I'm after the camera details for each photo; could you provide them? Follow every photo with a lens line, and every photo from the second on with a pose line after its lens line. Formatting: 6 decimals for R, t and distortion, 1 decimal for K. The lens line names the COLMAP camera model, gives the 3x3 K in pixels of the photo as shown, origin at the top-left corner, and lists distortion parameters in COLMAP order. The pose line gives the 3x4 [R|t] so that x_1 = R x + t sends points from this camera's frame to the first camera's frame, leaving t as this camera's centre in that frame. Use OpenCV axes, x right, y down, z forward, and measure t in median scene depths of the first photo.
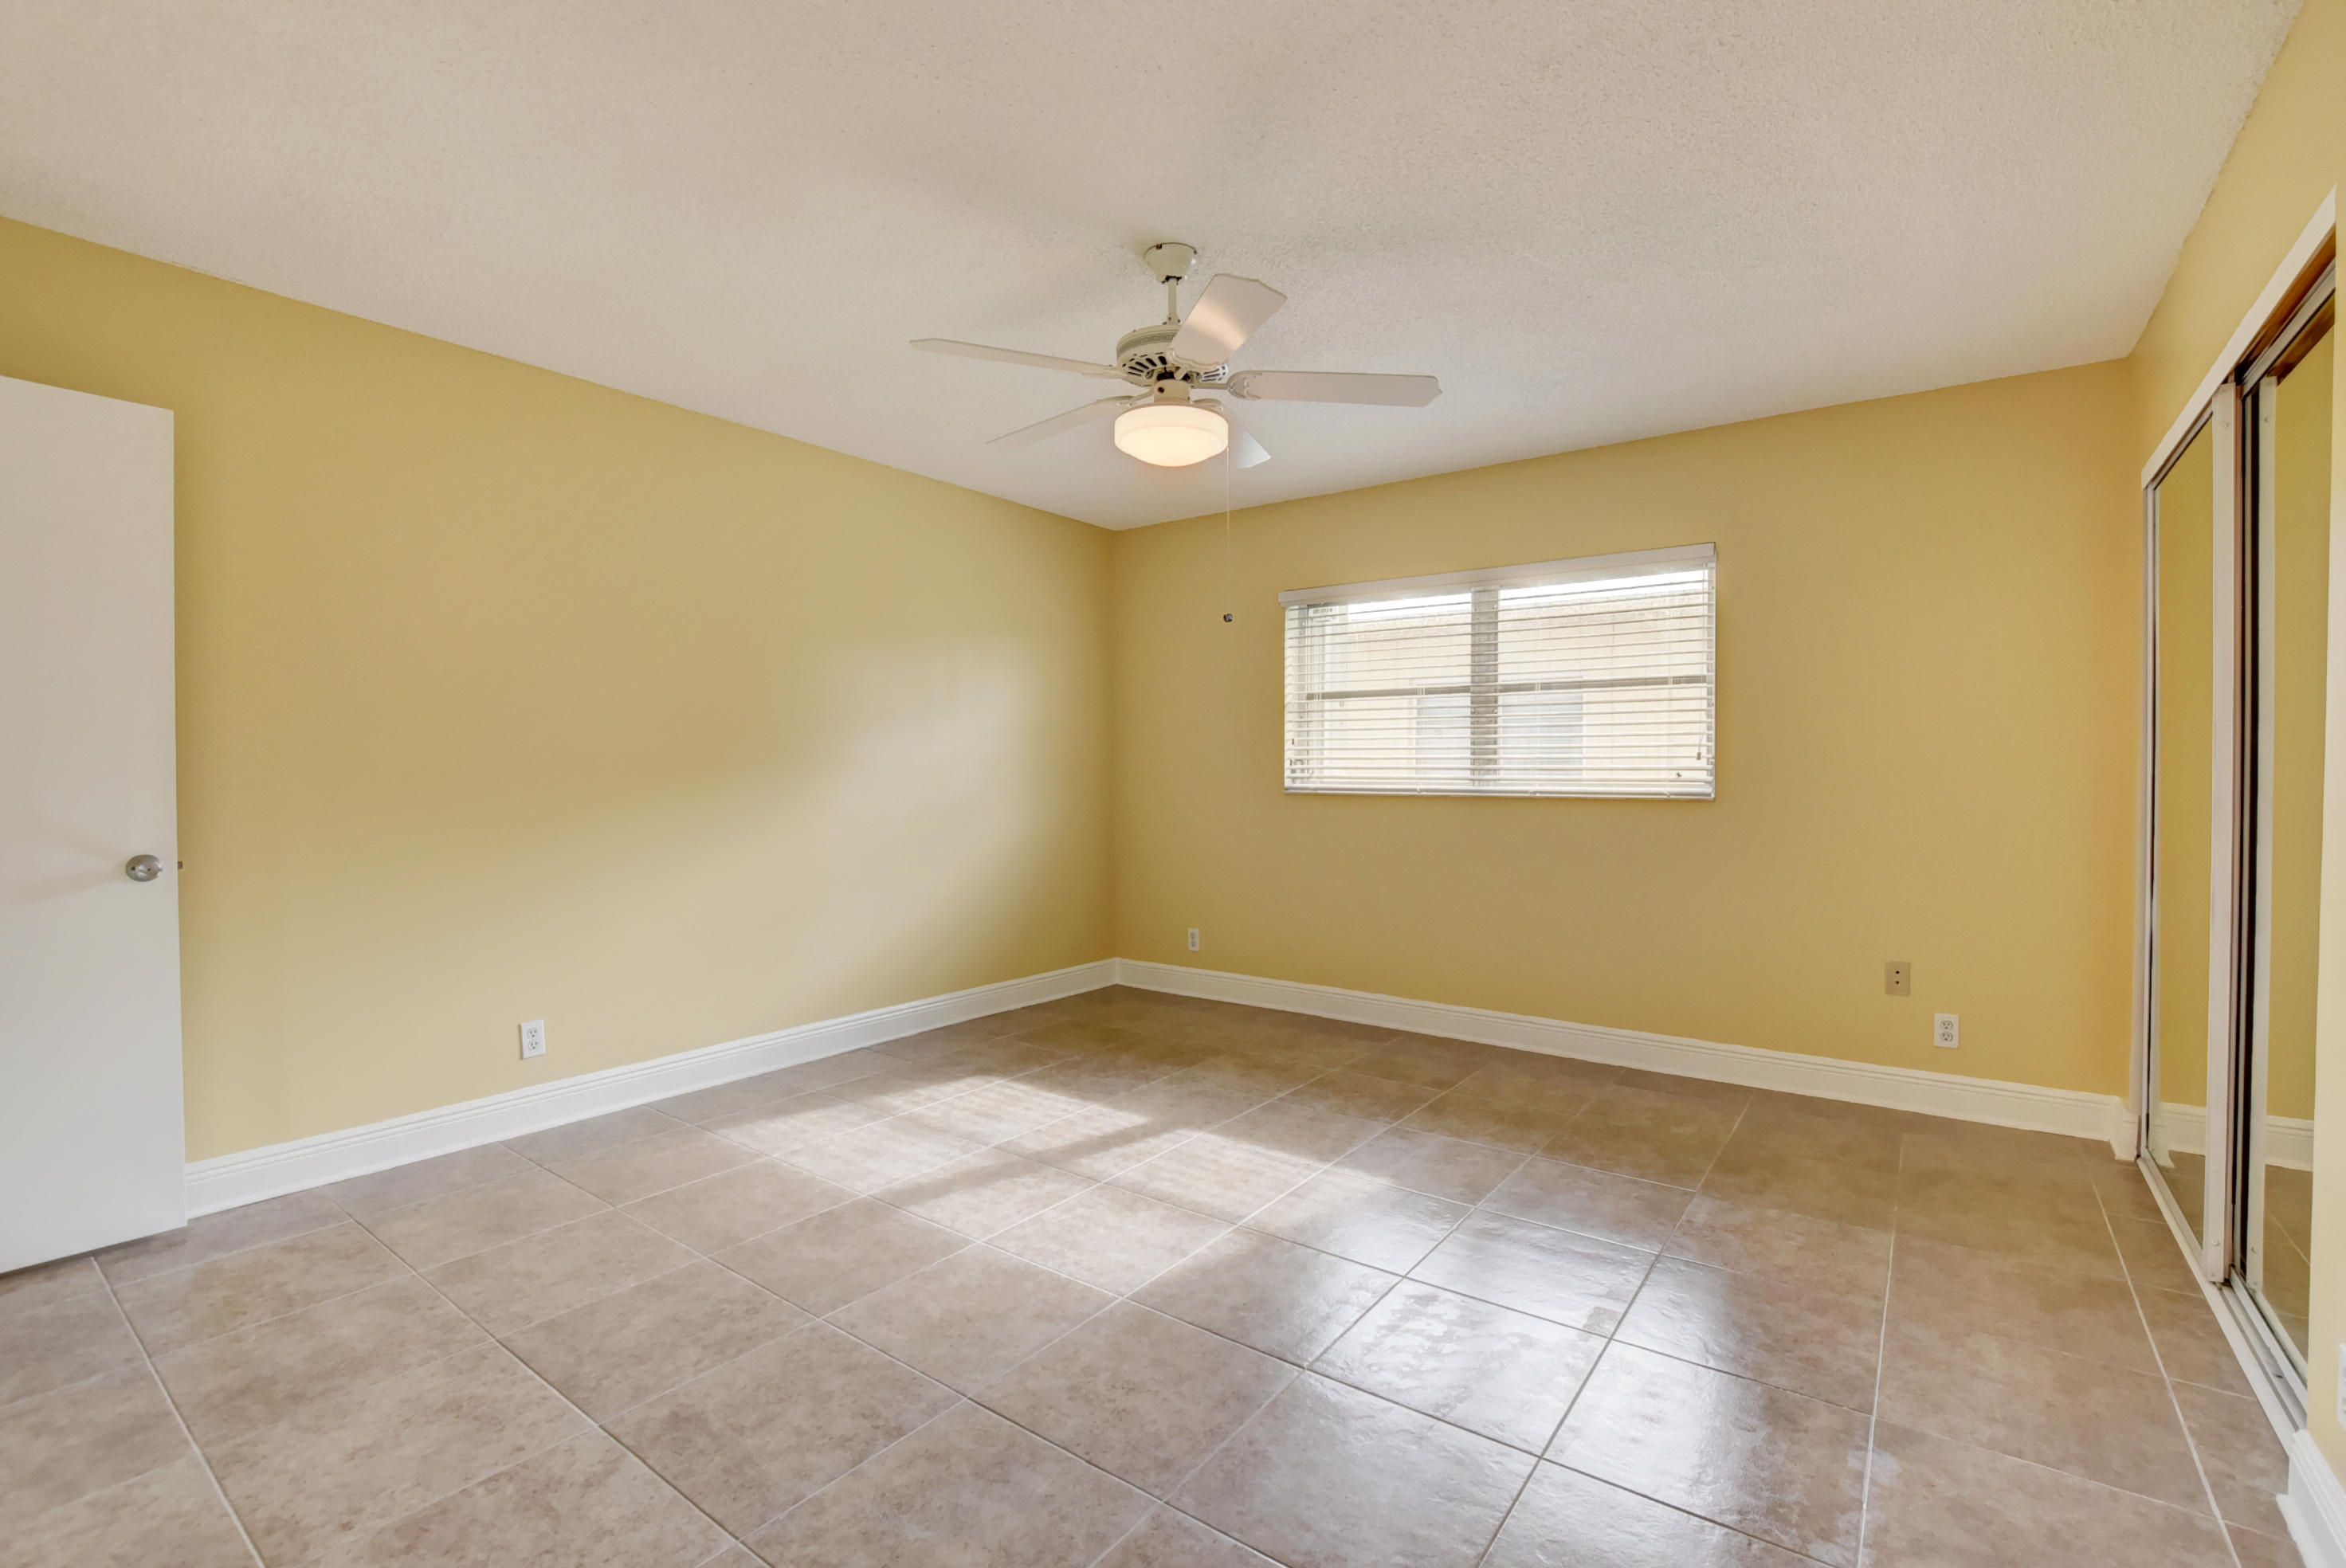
lens RADIAL K [[1037.1, 0, 1181.0], [0, 1037.1, 775.2], [0, 0, 1]] dist [-0.028575, 0.005091]
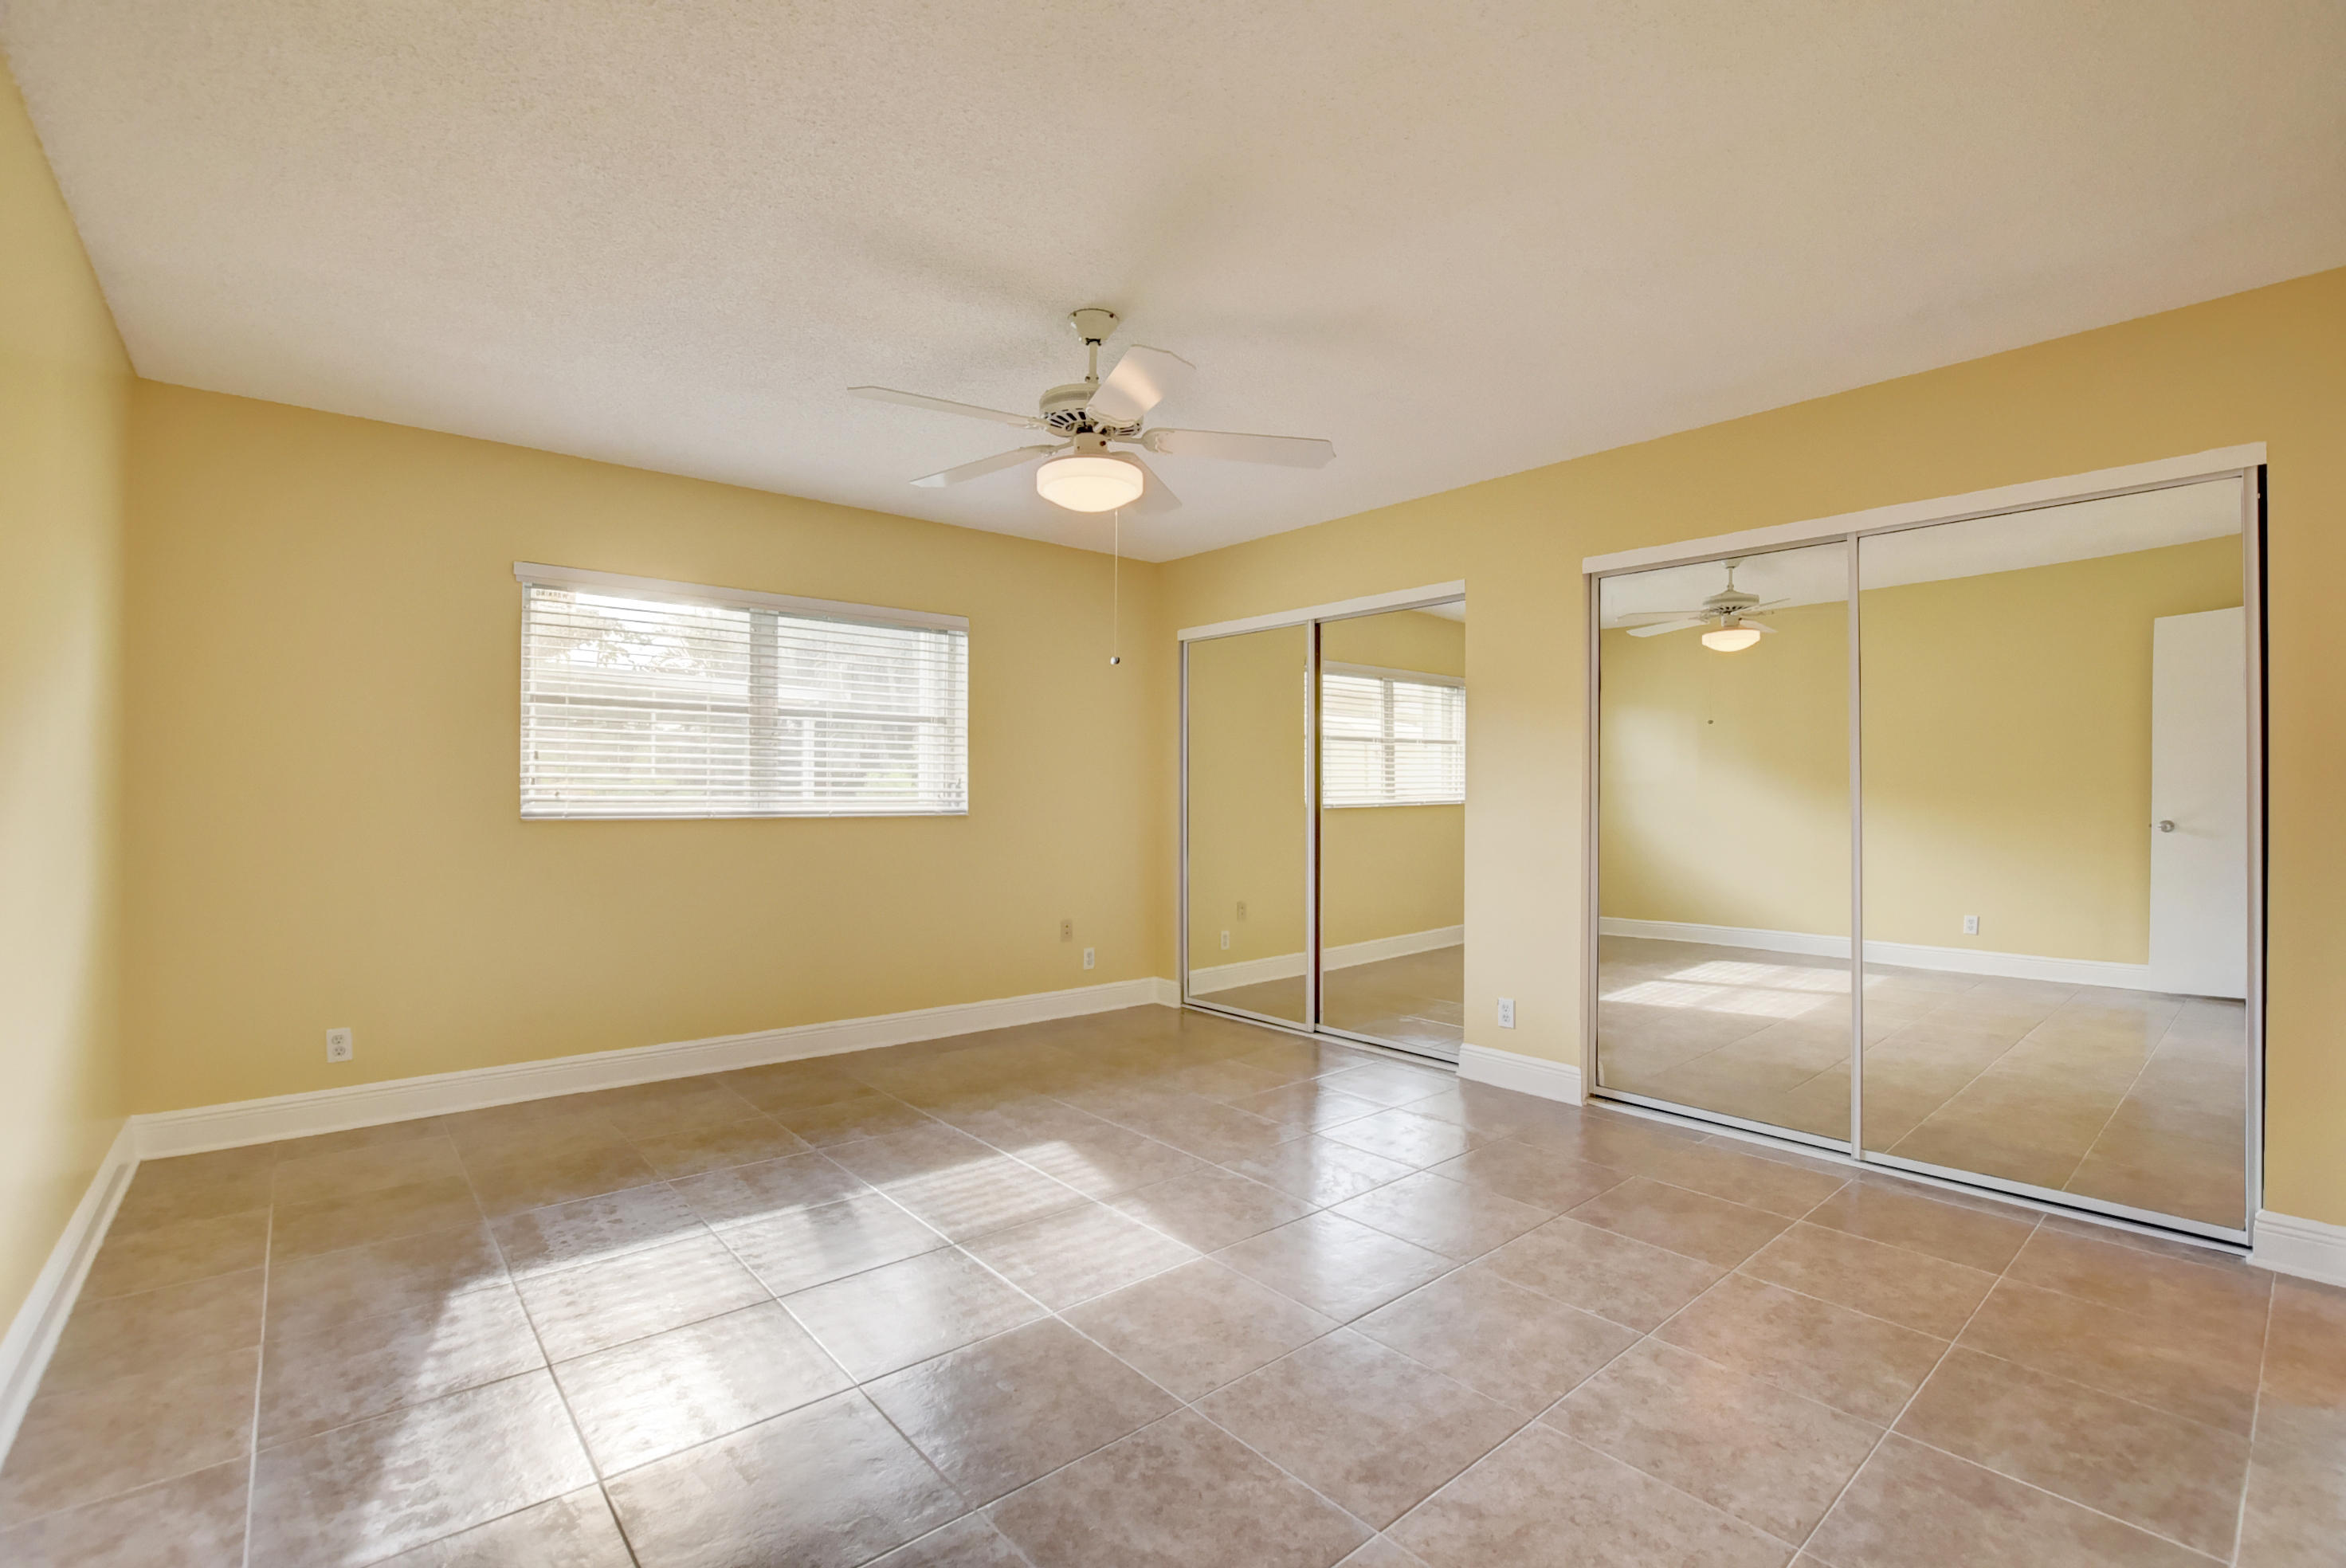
lens RADIAL K [[1037.1, 0, 1172.0], [0, 1037.1, 787.7], [0, 0, 1]] dist [-0.028575, 0.005091]
pose [[0.218035, 0.008849, 0.975901, -0.773894], [-0.002739, 0.999961, -0.008455, -0.002673], [-0.975937, -0.000830, 0.218051, 0.510688]]
